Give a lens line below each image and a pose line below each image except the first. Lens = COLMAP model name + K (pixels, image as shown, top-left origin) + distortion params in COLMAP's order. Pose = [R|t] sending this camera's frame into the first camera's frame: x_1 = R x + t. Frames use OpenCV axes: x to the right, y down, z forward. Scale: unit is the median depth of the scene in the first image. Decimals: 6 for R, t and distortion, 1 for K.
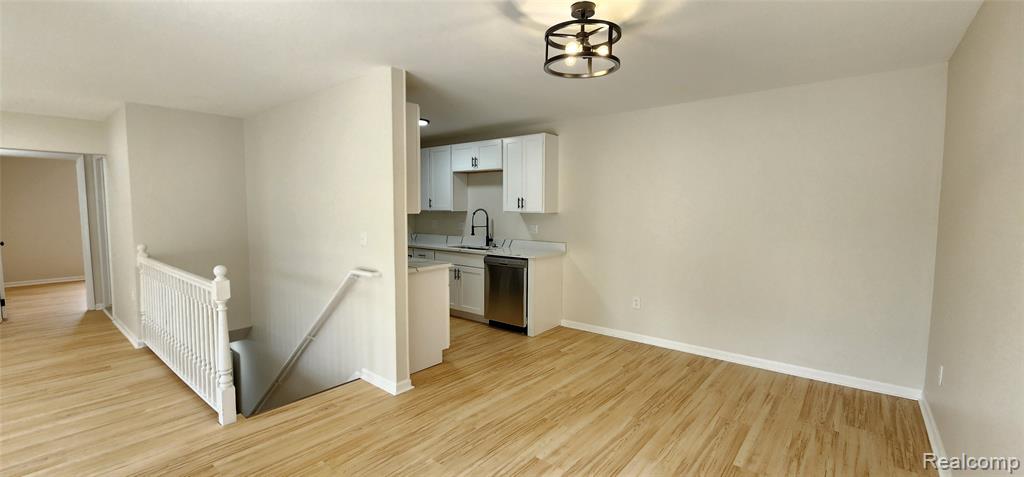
lens RADIAL K [[420.3, 0, 497.1], [0, 420.3, 235.8], [0, 0, 1]] dist [0.001492, 0.002133]
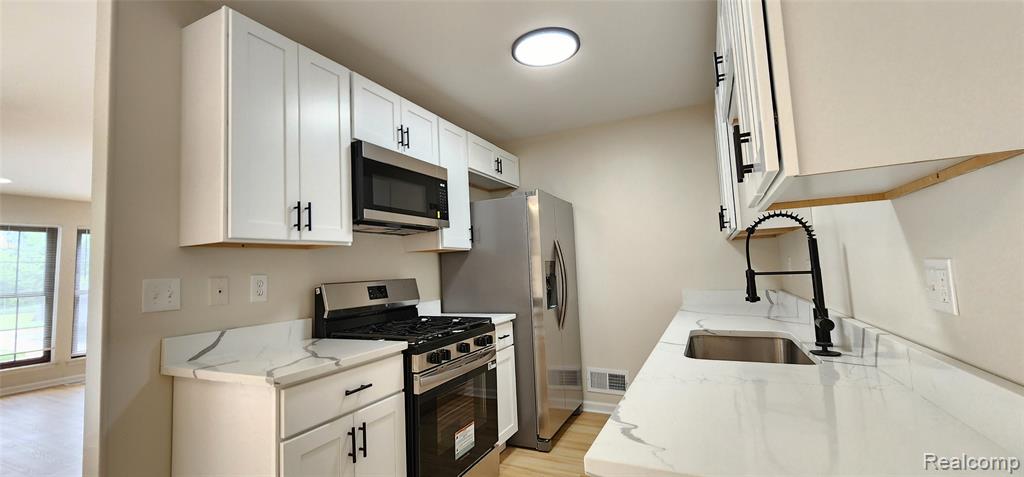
lens RADIAL K [[420.3, 0, 502.9], [0, 420.3, 233.9], [0, 0, 1]] dist [0.001492, 0.002133]
pose [[0.245601, -0.094166, -0.964787, 0.238713], [-0.022346, 0.994456, -0.102750, -0.017588], [0.969114, 0.046794, 0.242135, 0.911255]]
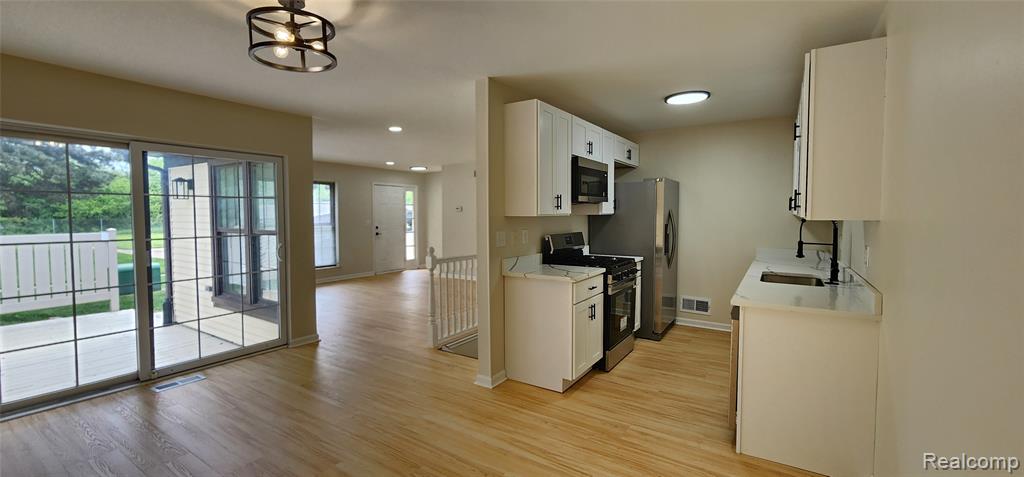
lens RADIAL K [[420.3, 0, 507.4], [0, 420.3, 235.6], [0, 0, 1]] dist [0.001492, 0.002133]
pose [[0.130325, 0.052069, -0.990103, 0.564537], [-0.065657, 0.996881, 0.043783, -0.036699], [0.989295, 0.059301, 0.133337, 0.633343]]
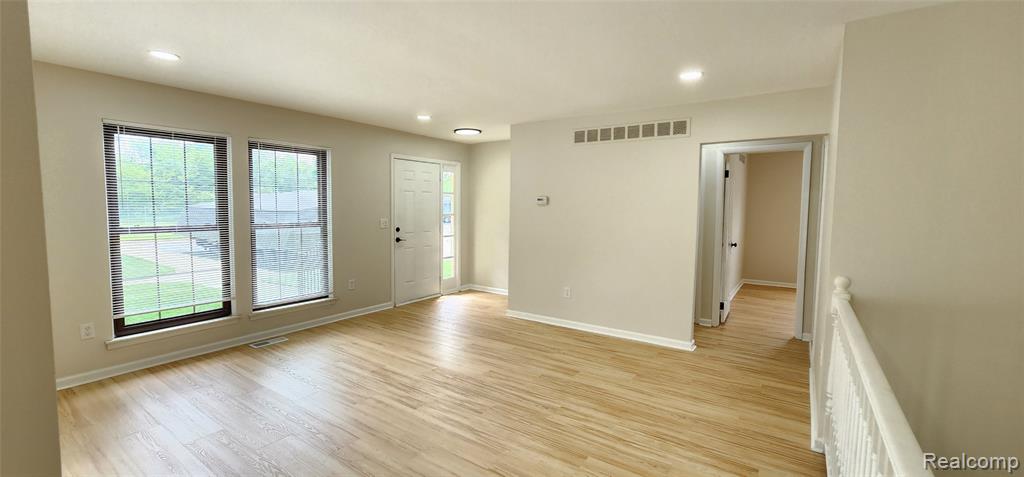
lens RADIAL K [[420.3, 0, 505.7], [0, 420.3, 234.9], [0, 0, 1]] dist [0.001492, 0.002133]
pose [[0.098572, 0.071680, -0.992545, -0.310873], [-0.077994, 0.994891, 0.064103, -0.032632], [0.992069, 0.071094, 0.103659, 0.457284]]
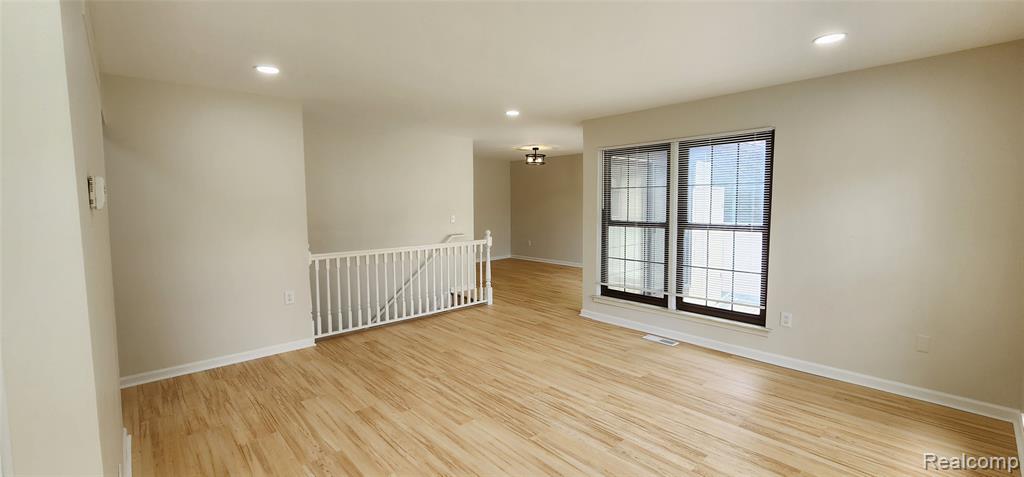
lens RADIAL K [[420.3, 0, 496.4], [0, 420.3, 232.3], [0, 0, 1]] dist [0.001492, 0.002133]
pose [[0.150289, -0.072680, 0.985967, -1.642338], [0.079218, 0.994973, 0.061269, -0.028077], [-0.985463, 0.068898, 0.155291, 0.367324]]
